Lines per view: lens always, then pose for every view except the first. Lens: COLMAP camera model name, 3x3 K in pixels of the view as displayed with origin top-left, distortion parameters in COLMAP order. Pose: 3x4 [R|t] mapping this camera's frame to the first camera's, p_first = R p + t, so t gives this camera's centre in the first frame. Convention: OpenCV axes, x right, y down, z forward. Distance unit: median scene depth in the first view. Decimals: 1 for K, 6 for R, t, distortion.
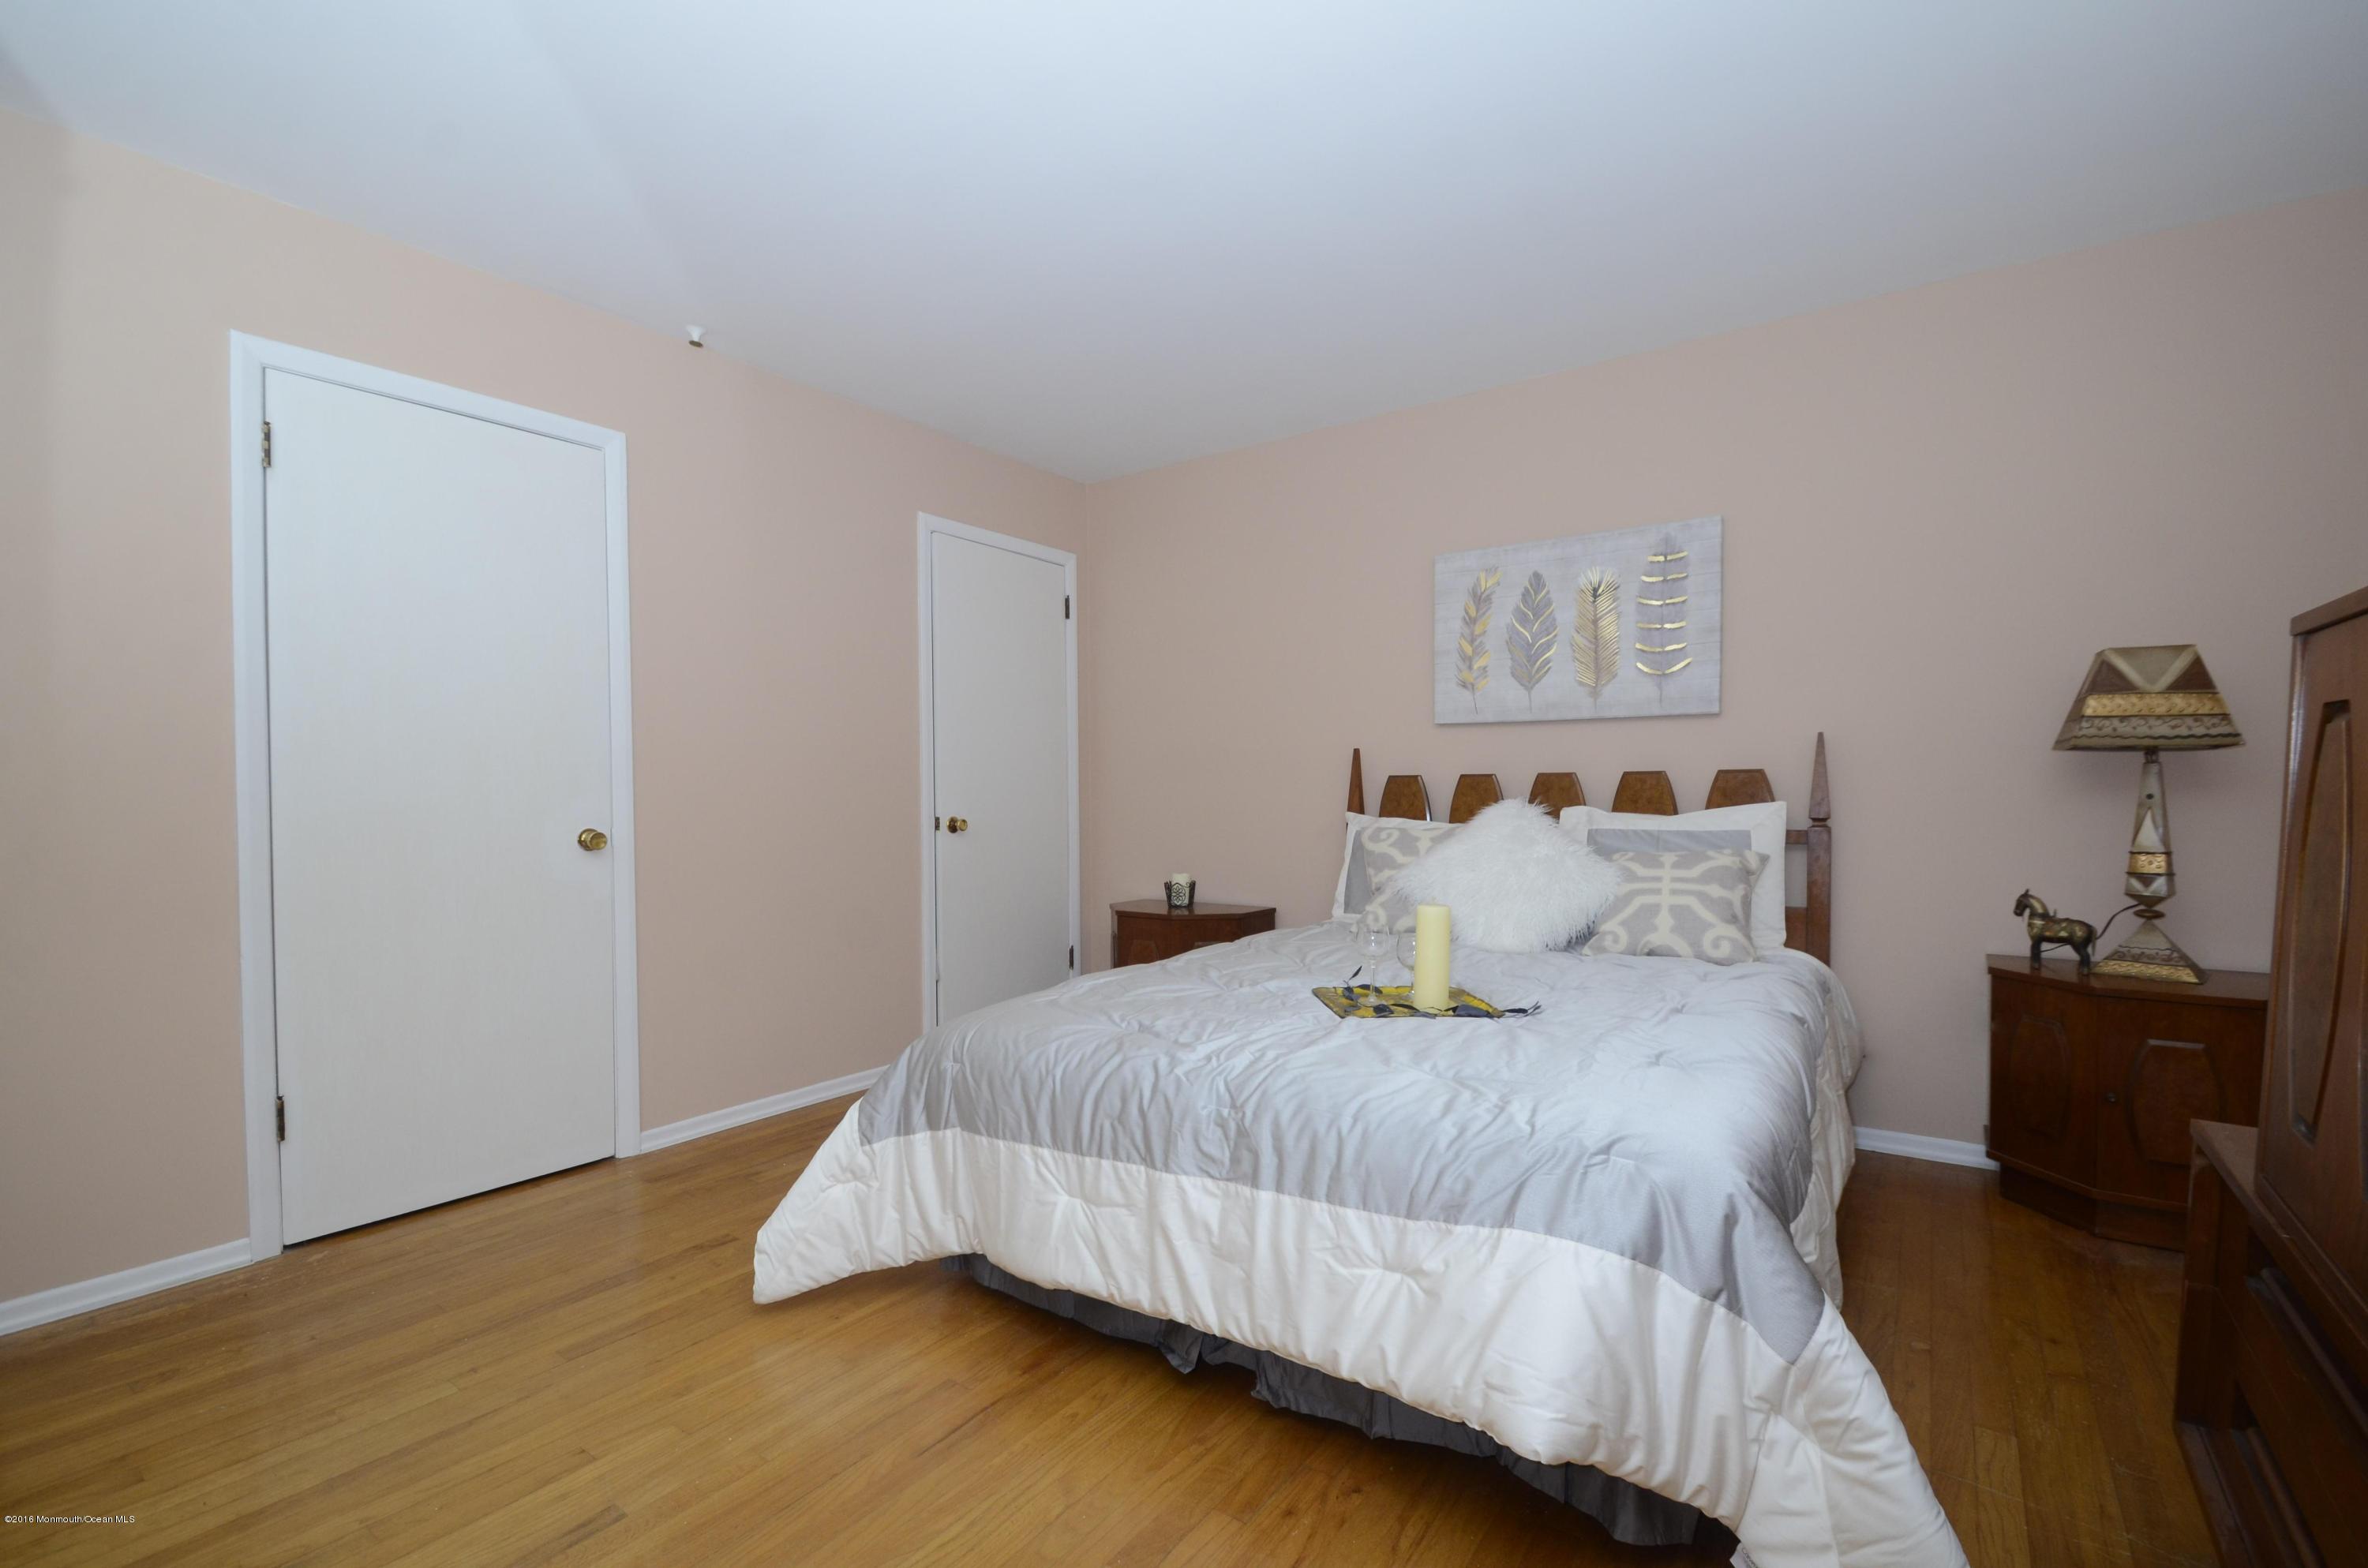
lens RADIAL K [[1018.1, 0, 1184.8], [0, 1018.1, 796.0], [0, 0, 1]] dist [-0.014704, -0.000137]
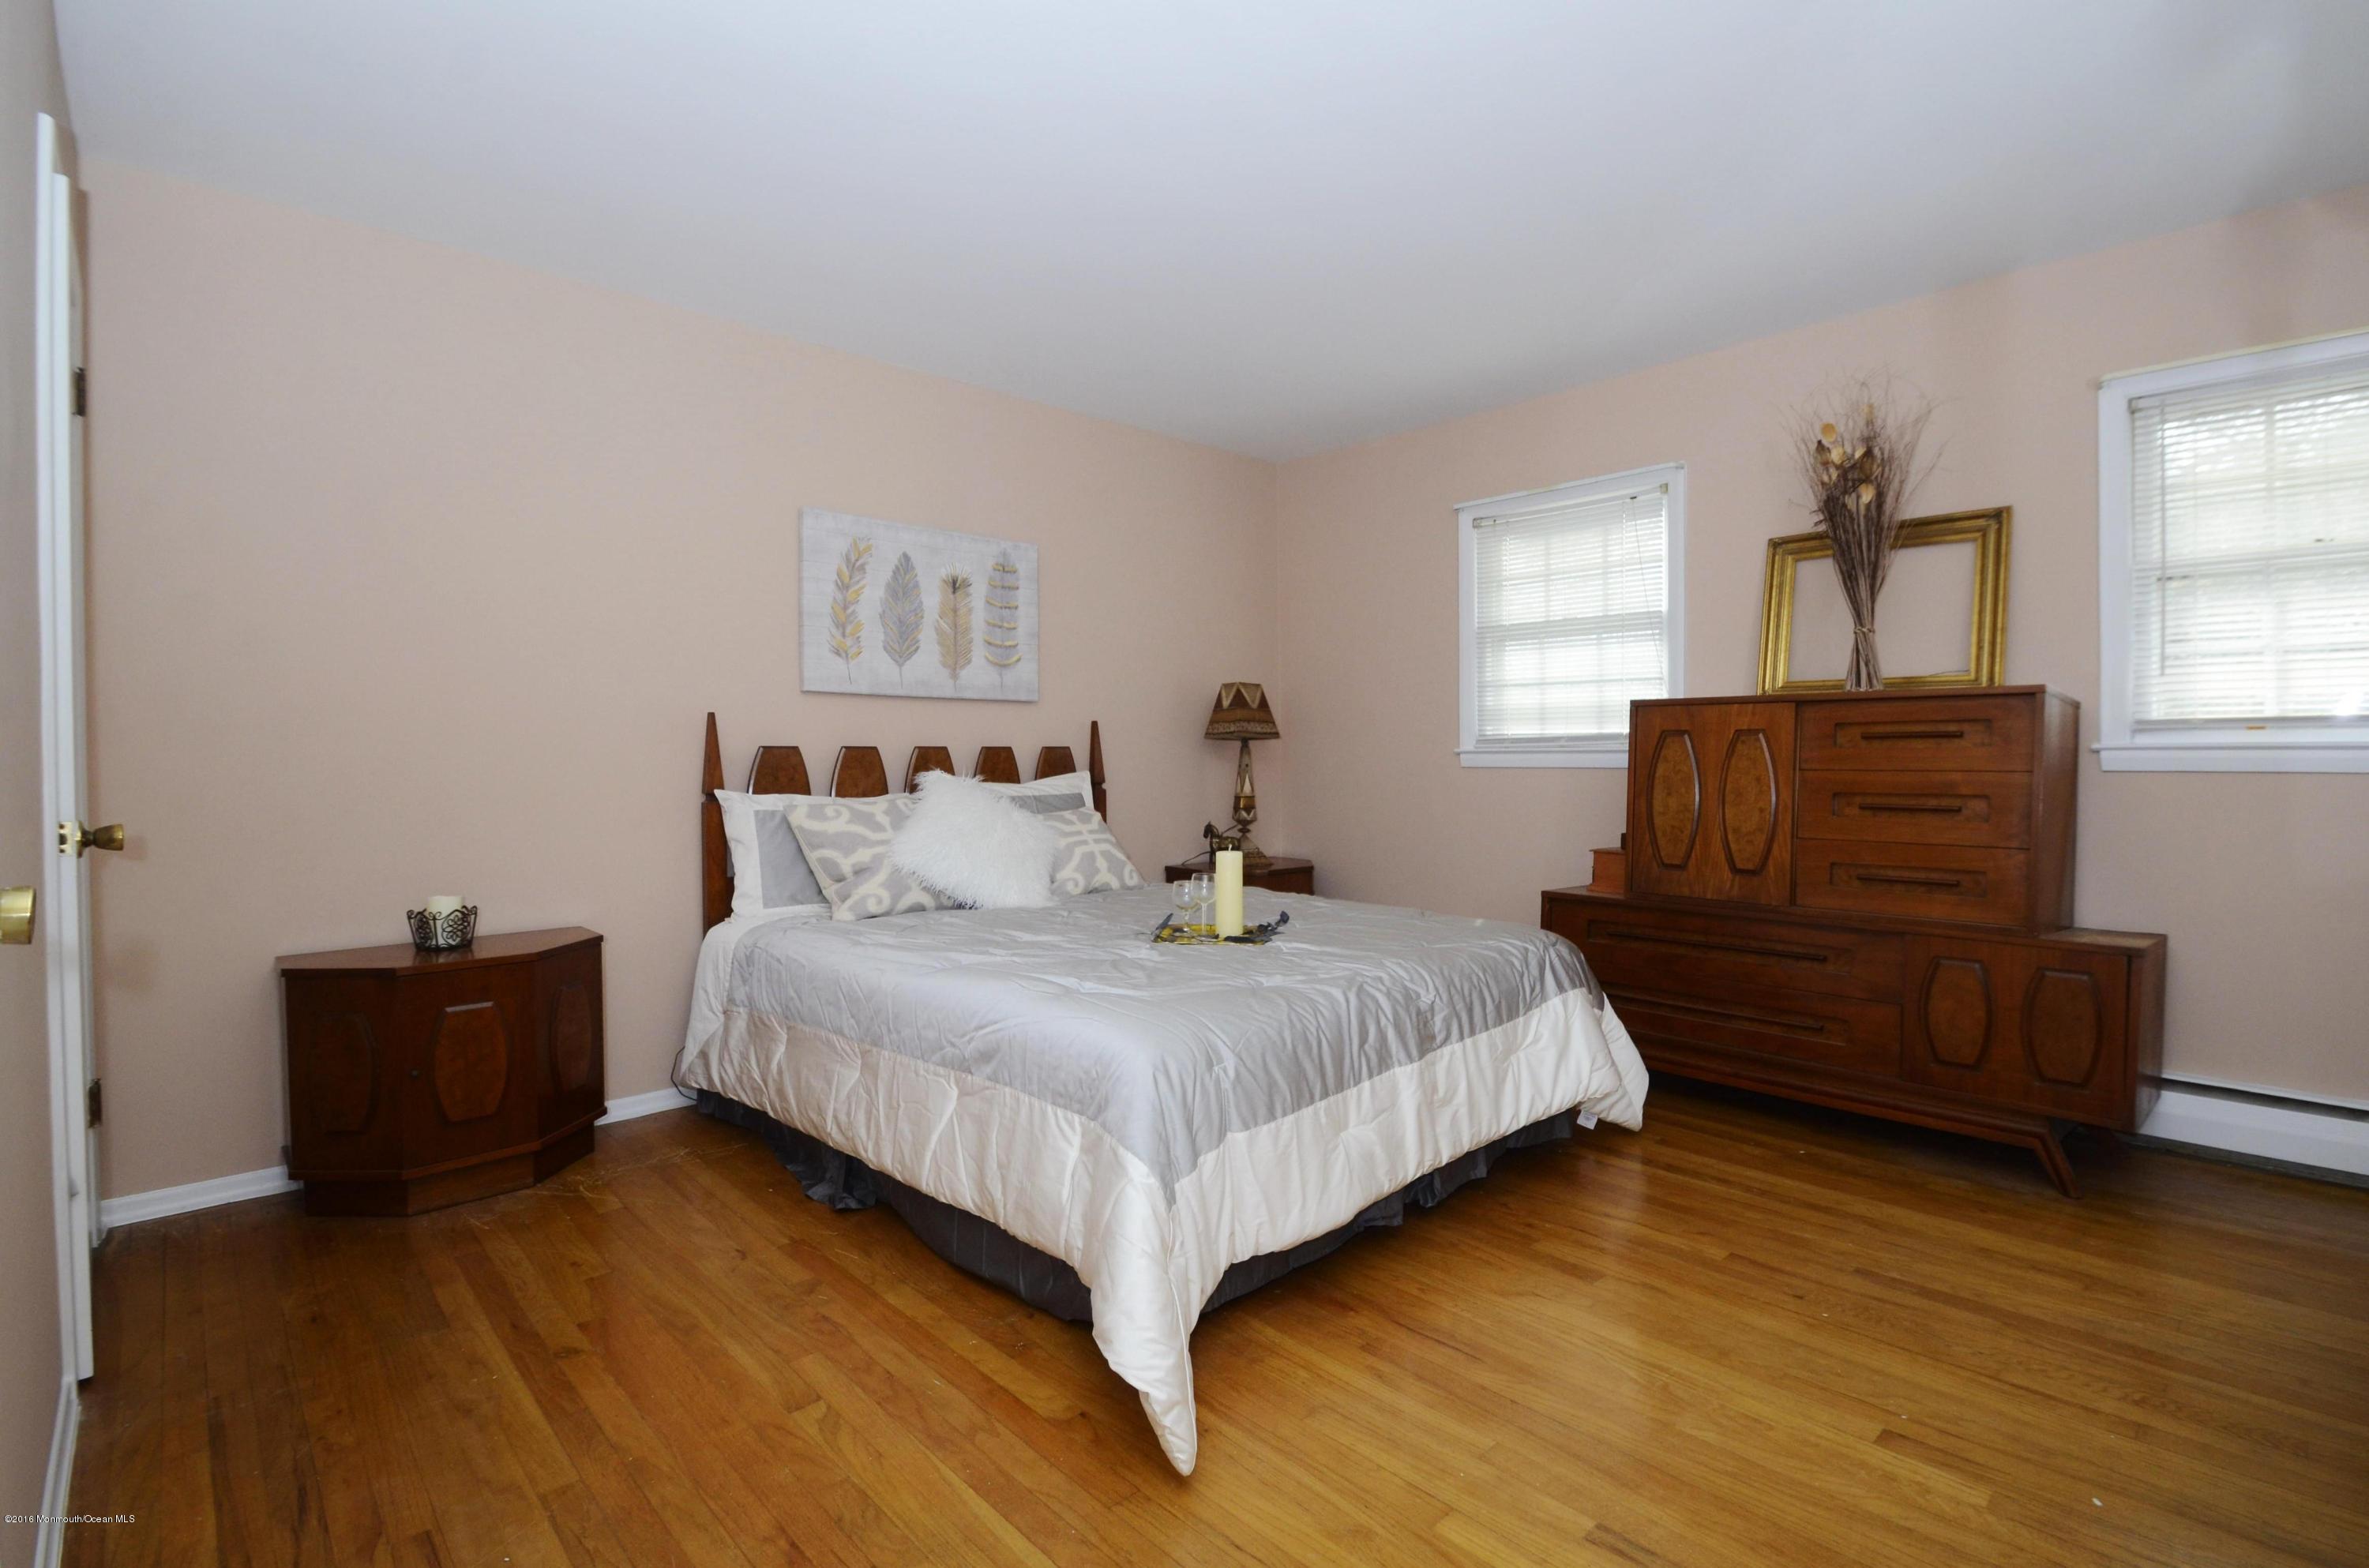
lens RADIAL K [[1084.5, 0, 1188.3], [0, 1084.5, 776.2], [0, 0, 1]] dist [-0.001316, -0.000414]
pose [[0.197561, -0.007786, 0.980260, -0.702636], [0.013403, 0.999896, 0.005241, 0.005922], [-0.980199, 0.012103, 0.197645, 0.514444]]
